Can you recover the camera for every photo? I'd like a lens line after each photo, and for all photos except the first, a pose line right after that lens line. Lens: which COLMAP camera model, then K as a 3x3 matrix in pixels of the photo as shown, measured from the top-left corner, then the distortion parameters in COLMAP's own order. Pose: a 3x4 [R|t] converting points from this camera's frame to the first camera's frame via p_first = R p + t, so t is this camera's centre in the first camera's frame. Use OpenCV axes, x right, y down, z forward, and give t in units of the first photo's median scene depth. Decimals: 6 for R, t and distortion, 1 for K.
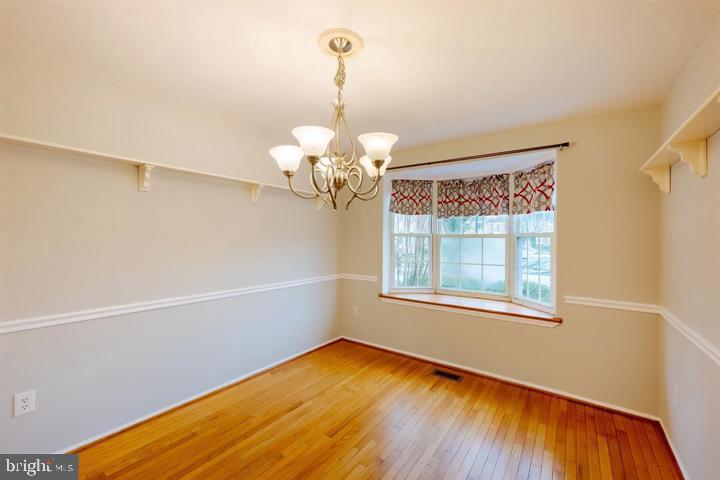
lens RADIAL K [[299.8, 0, 360.7], [0, 299.8, 236.9], [0, 0, 1]] dist [0.003167, -0.000067]
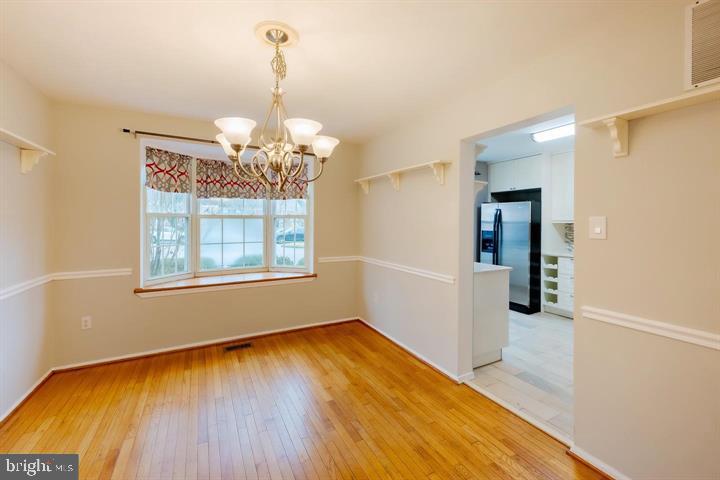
lens RADIAL K [[299.8, 0, 370.6], [0, 299.8, 222.9], [0, 0, 1]] dist [0.003167, -0.000067]
pose [[0.418956, -0.010978, 0.907940, -0.411859], [-0.003614, 0.999899, 0.013758, 0.002541], [-0.908000, -0.009045, 0.418873, 0.112821]]
